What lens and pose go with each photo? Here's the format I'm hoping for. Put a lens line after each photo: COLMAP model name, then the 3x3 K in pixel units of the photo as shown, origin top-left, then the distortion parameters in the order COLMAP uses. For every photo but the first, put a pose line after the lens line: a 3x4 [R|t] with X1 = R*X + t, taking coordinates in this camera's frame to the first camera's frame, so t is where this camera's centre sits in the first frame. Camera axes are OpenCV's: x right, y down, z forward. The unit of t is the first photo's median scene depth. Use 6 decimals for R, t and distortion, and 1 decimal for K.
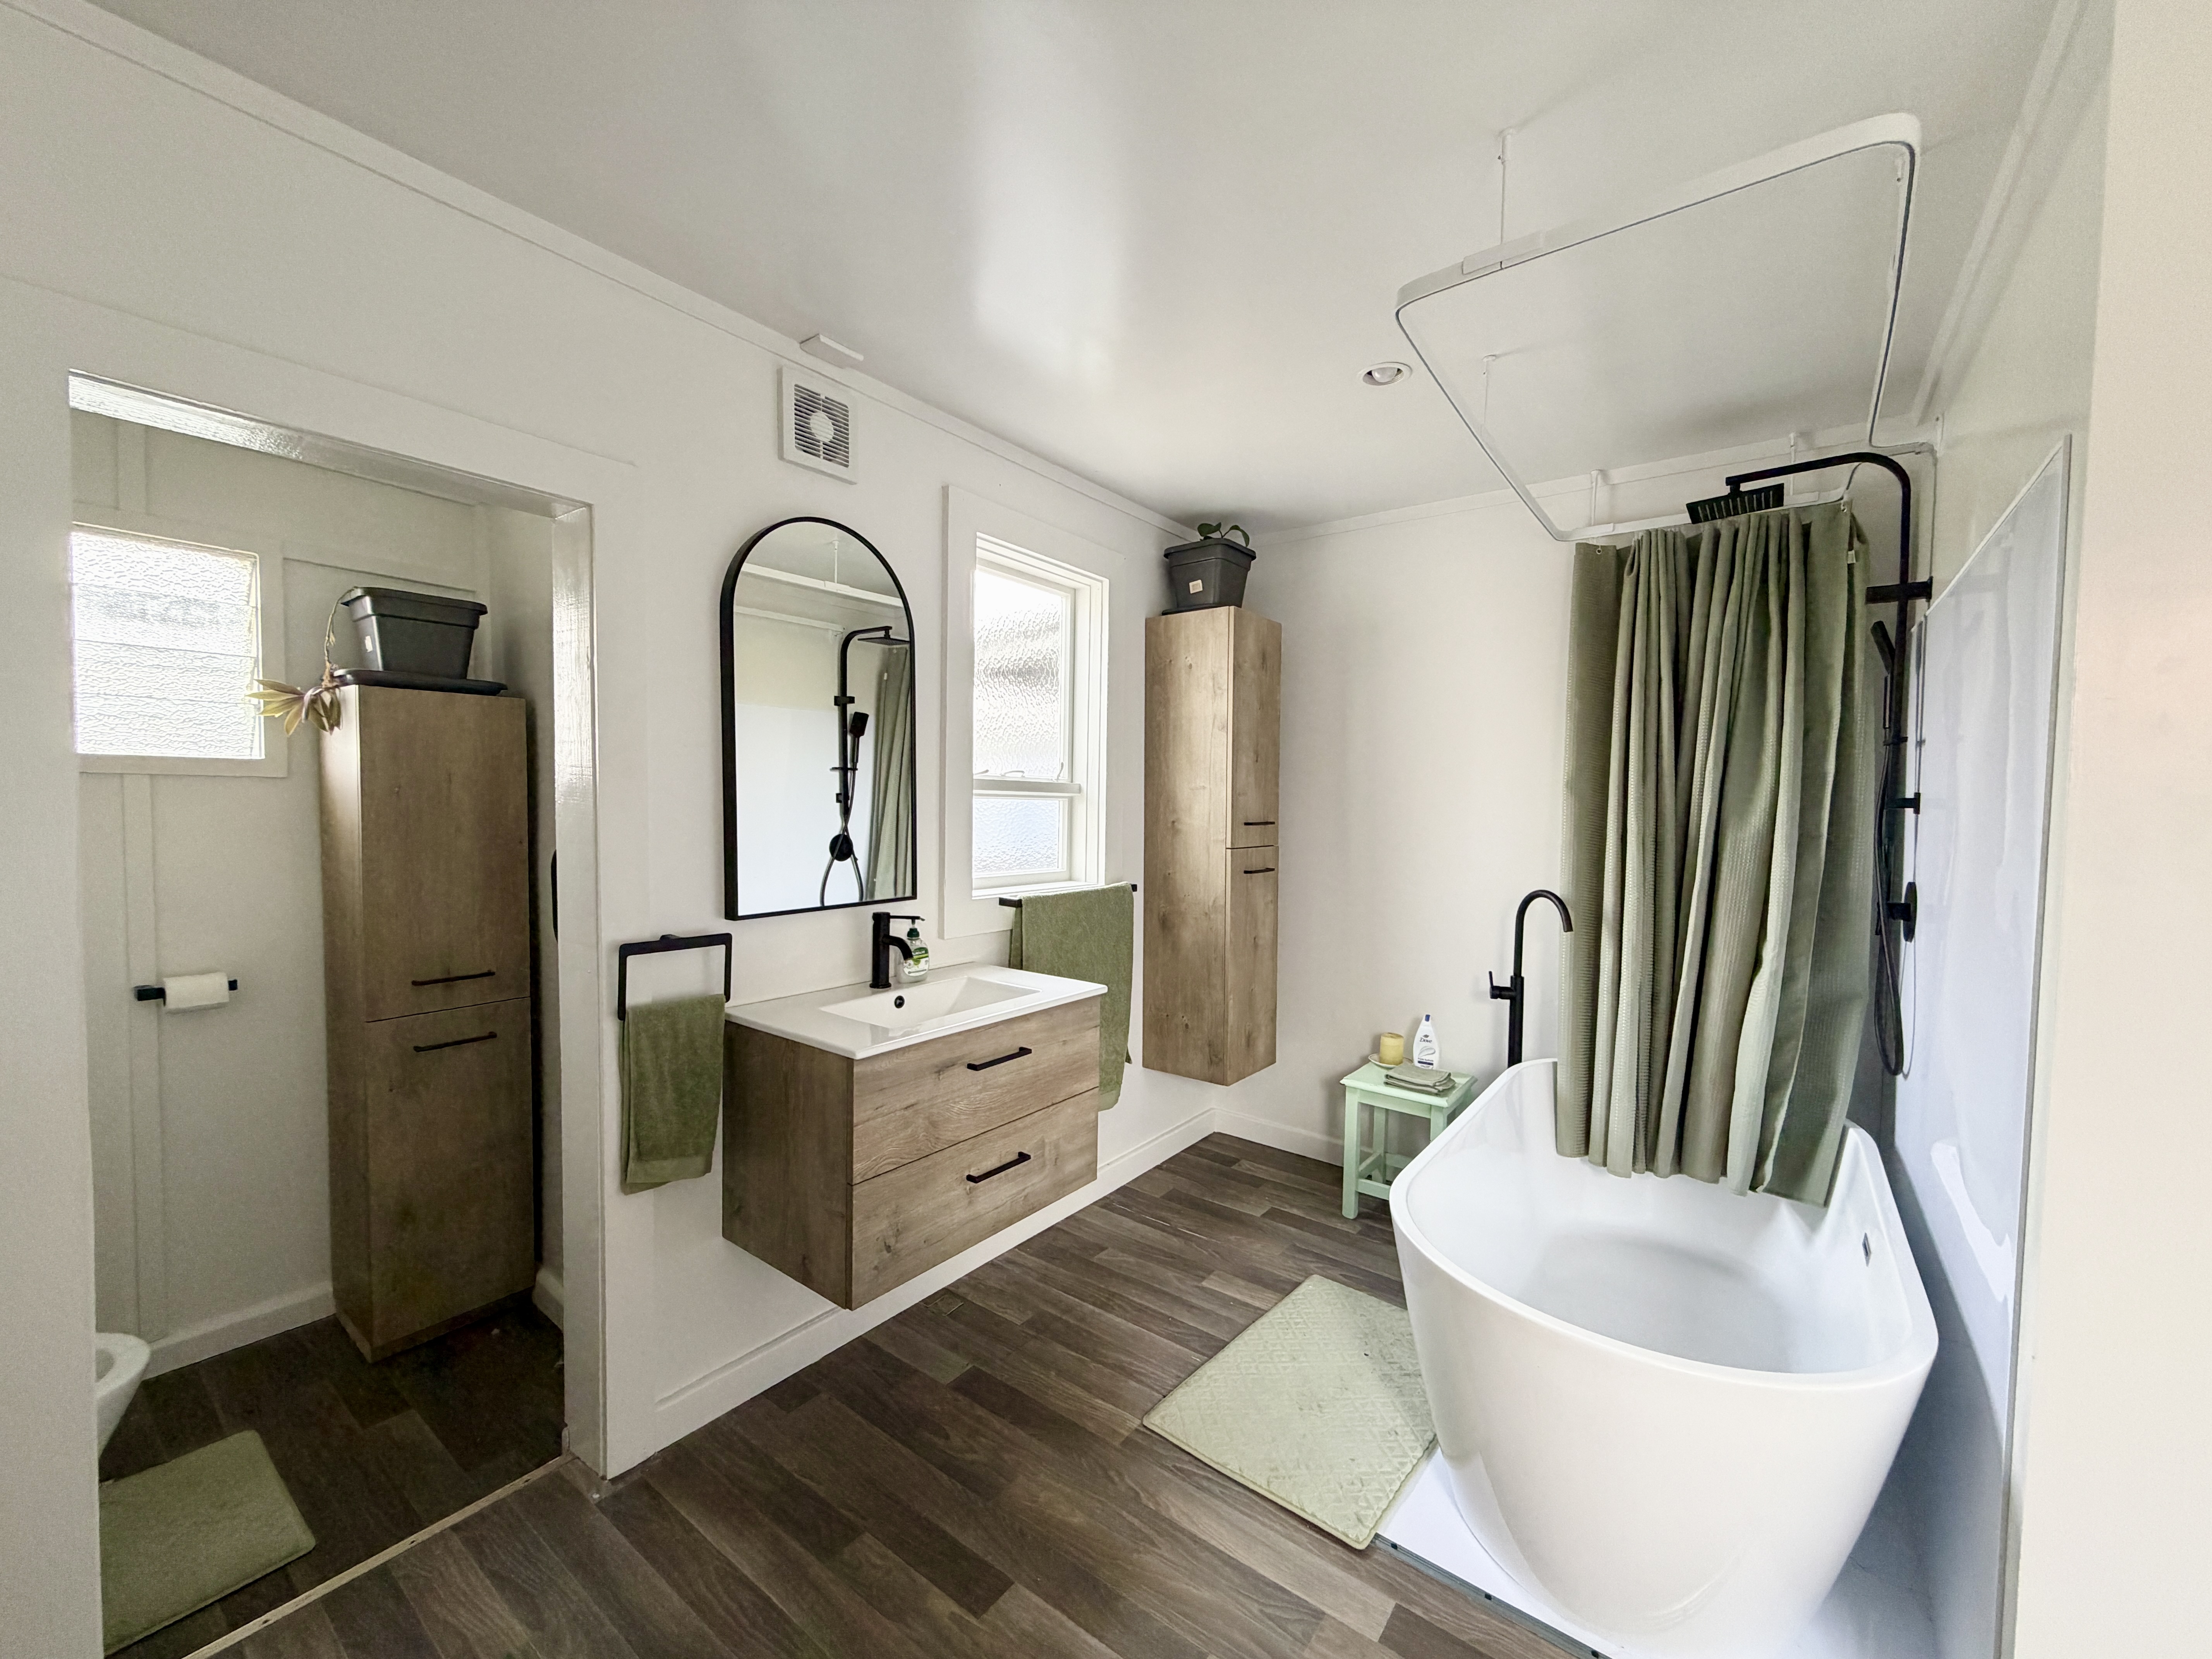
lens RADIAL K [[883.5, 0, 1106.0], [0, 883.5, 831.6], [0, 0, 1]] dist [-0.000790, -0.000094]
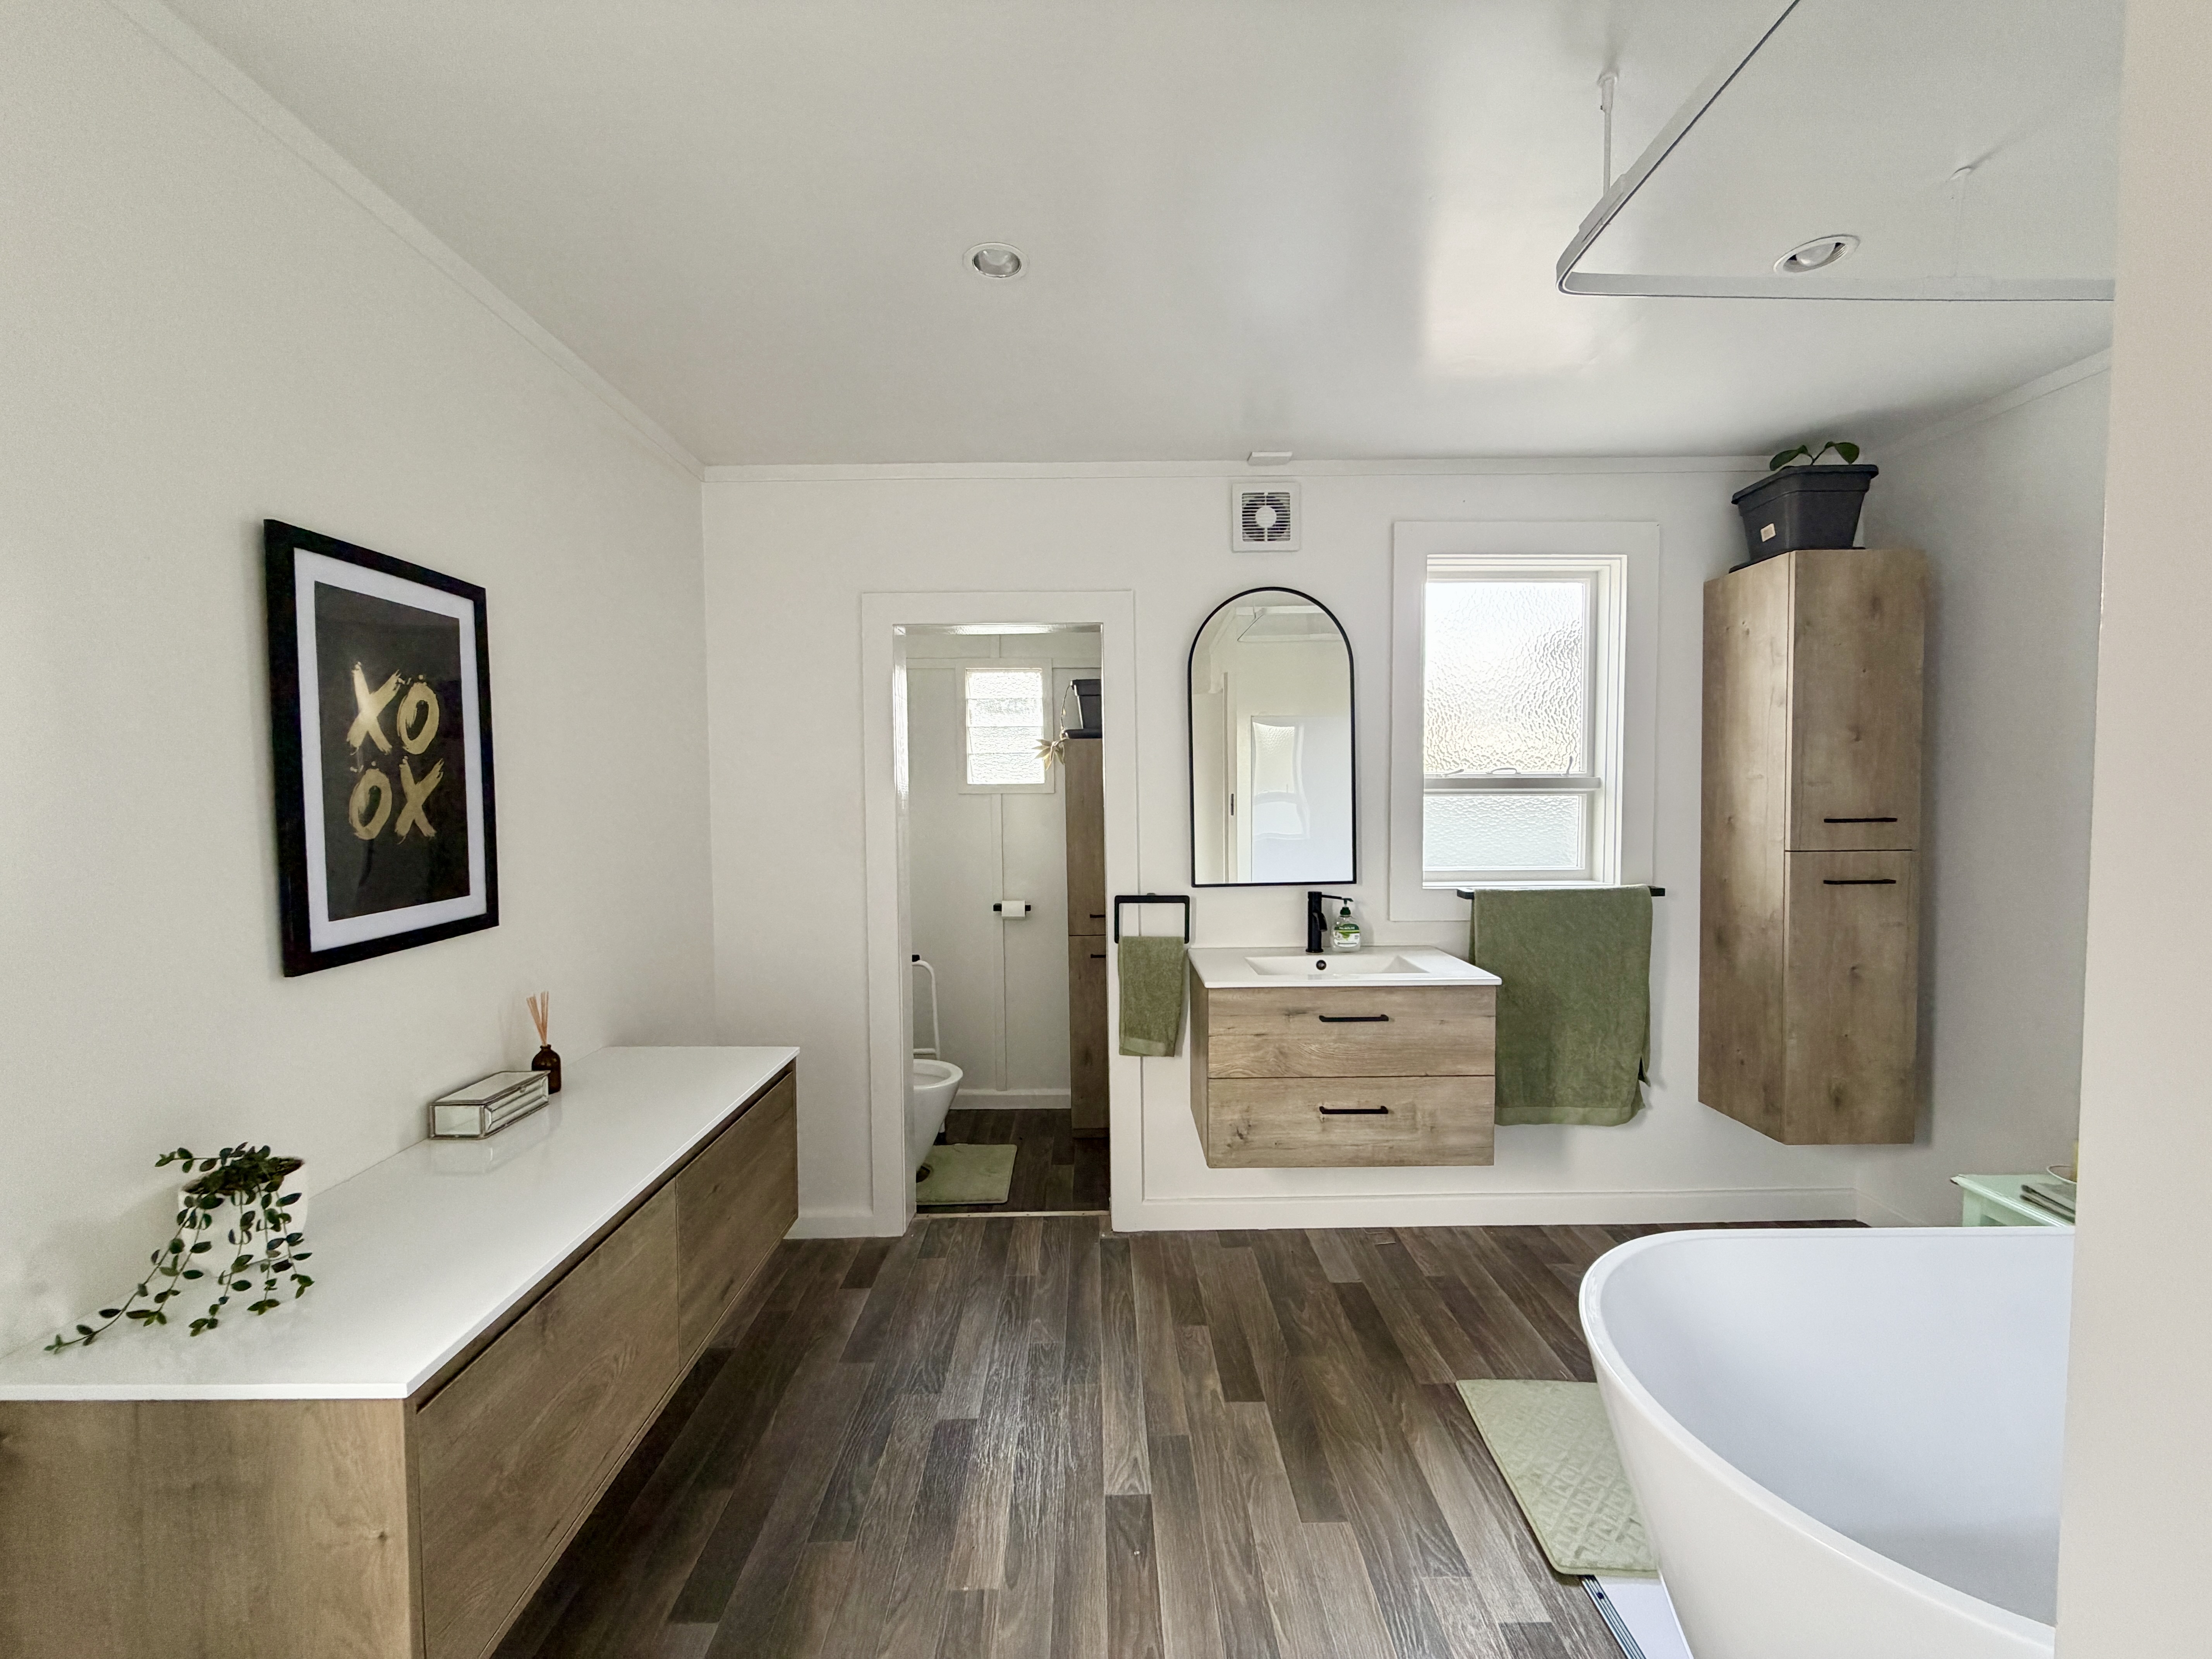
lens RADIAL K [[883.5, 0, 1098.5], [0, 883.5, 831.4], [0, 0, 1]] dist [-0.000790, -0.000094]
pose [[0.605253, 0.011821, -0.795945, 0.563567], [-0.007969, 0.999930, 0.008790, -0.001367], [0.795993, 0.001023, 0.605305, 0.009814]]
